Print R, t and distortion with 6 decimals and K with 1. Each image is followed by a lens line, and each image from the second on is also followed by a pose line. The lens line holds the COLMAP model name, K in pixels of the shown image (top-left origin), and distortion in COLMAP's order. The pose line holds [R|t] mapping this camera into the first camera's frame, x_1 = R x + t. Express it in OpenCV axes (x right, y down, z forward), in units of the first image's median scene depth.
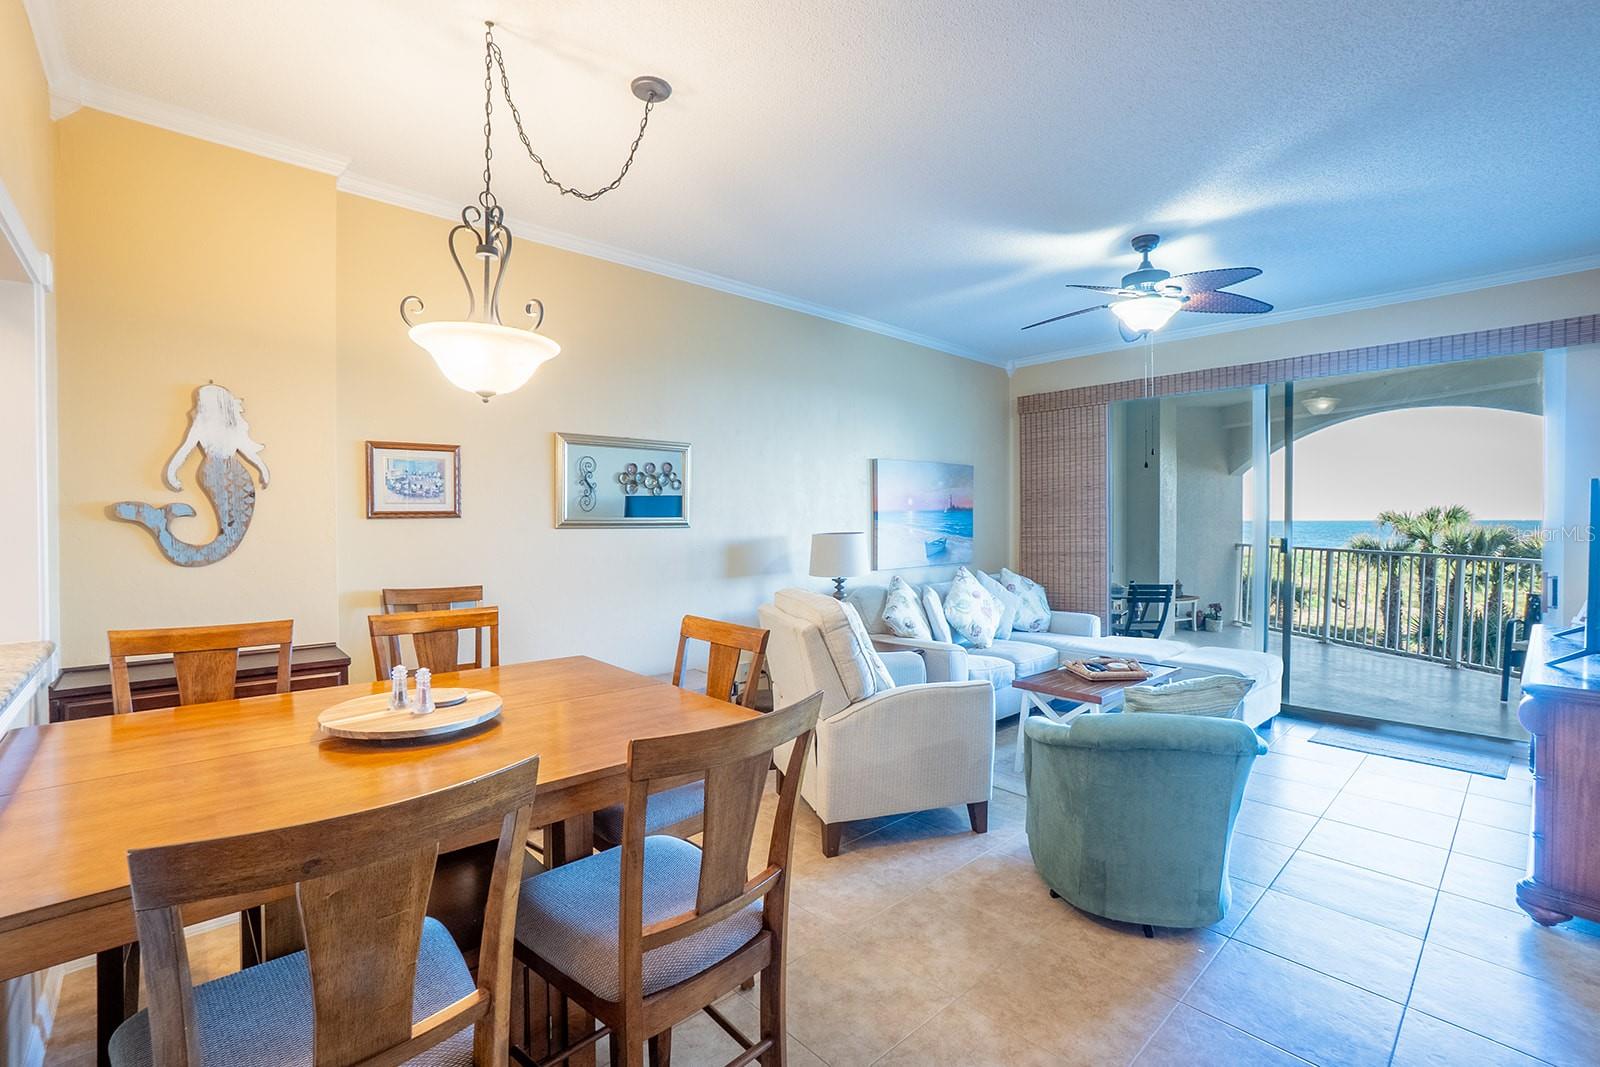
lens RADIAL K [[709.6, 0, 787.1], [0, 709.6, 529.1], [0, 0, 1]] dist [-0.065202, 0.021640]
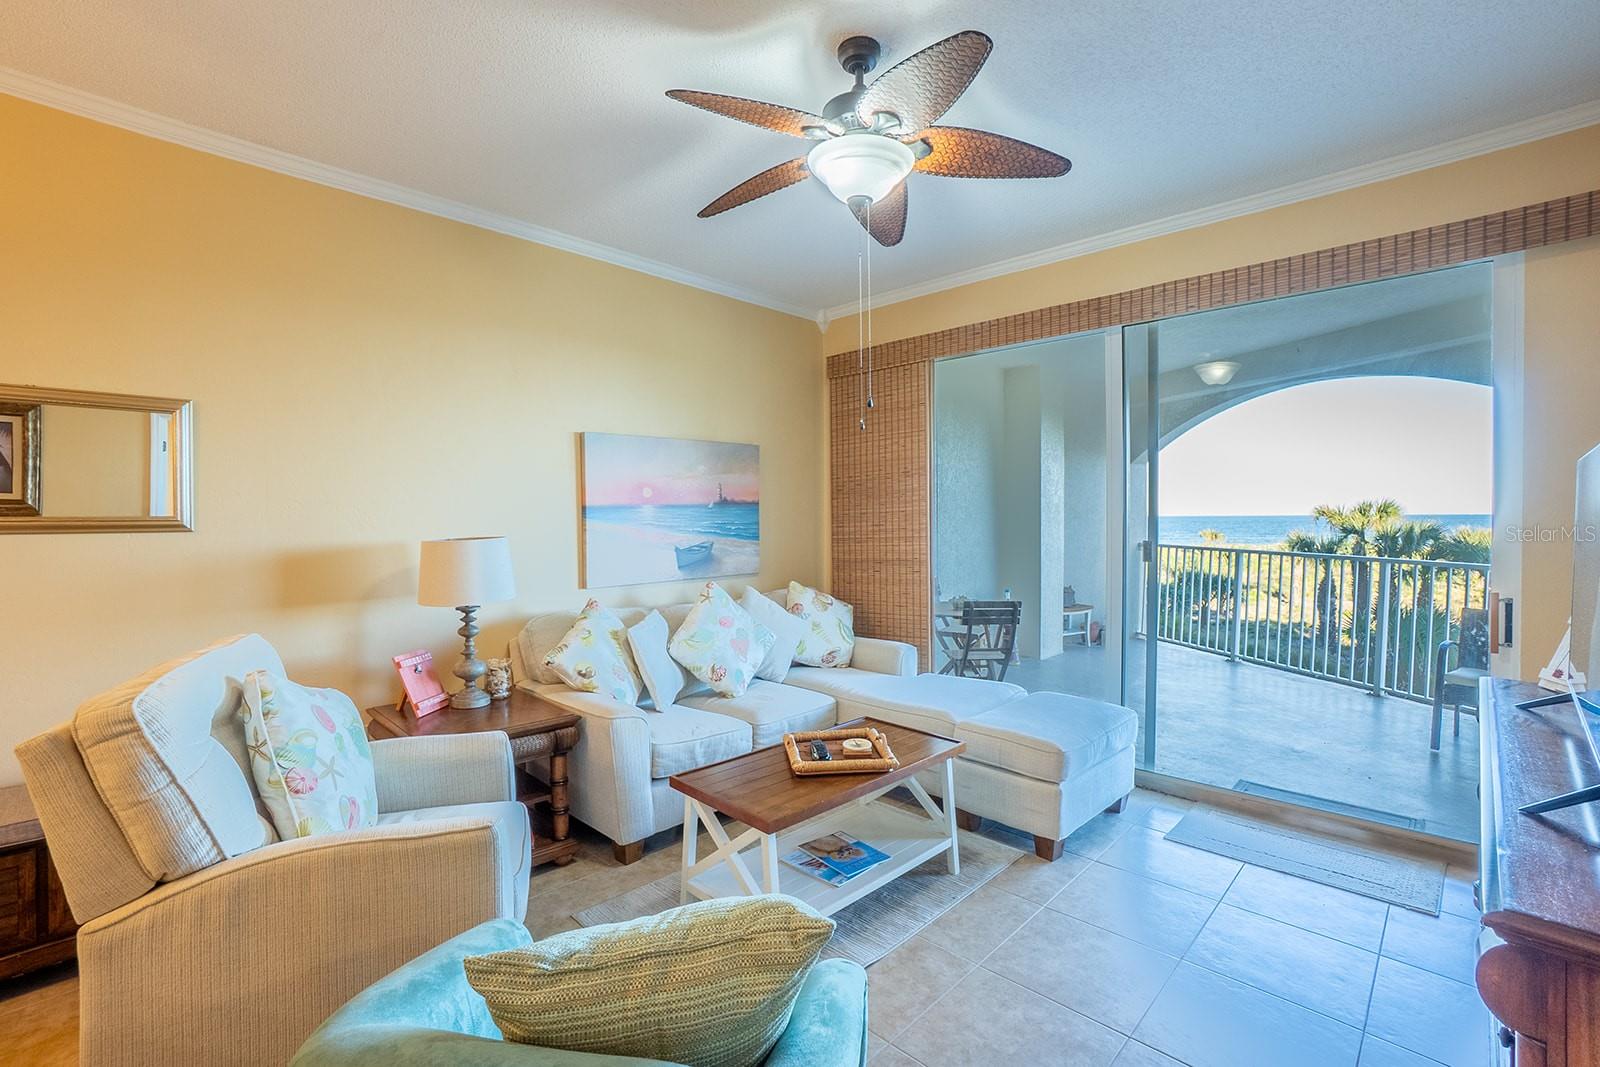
lens RADIAL K [[712.3, 0, 782.5], [0, 712.3, 528.0], [0, 0, 1]] dist [-0.067410, 0.021964]
pose [[0.998598, -0.004702, 0.052730, 0.253513], [0.004542, 0.999985, 0.003152, -0.003692], [-0.052744, -0.002908, 0.998604, 0.243292]]
